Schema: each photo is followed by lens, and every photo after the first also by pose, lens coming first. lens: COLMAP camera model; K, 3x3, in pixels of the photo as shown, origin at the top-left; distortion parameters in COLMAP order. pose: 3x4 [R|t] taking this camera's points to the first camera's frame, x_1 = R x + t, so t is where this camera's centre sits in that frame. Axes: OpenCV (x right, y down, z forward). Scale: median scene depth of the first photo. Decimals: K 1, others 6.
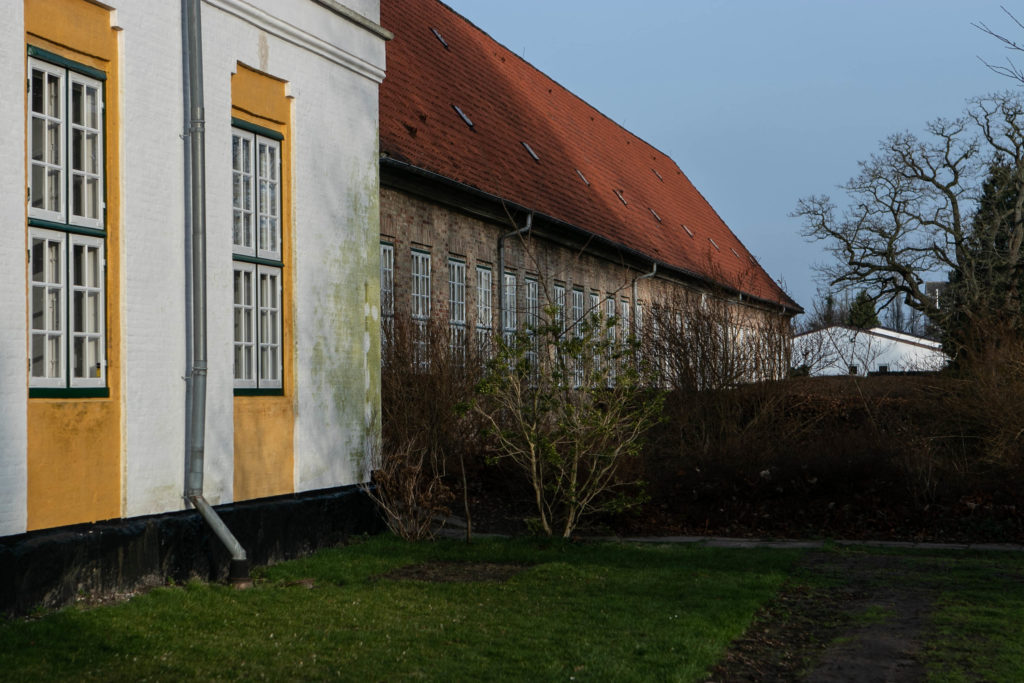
lens RADIAL K [[2609.4, 0, 511.8], [0, 2609.4, 342.2], [0, 0, 1]] dist [0.056448, 0.000000]
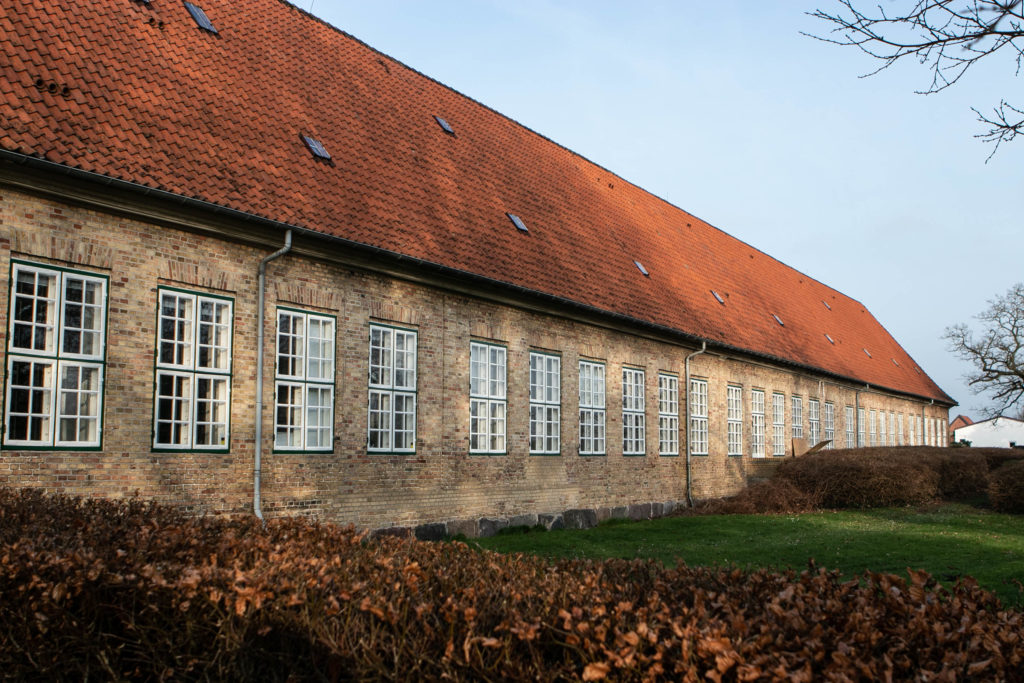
lens RADIAL K [[1154.4, 0, 512.5], [0, 1154.4, 341.0], [0, 0, 1]] dist [-0.014453, 0.000000]
pose [[0.950634, -0.015787, -0.309913, 0.079856], [-0.008275, 0.997060, -0.076174, 0.004563], [0.310204, 0.074978, 0.947709, 0.313062]]
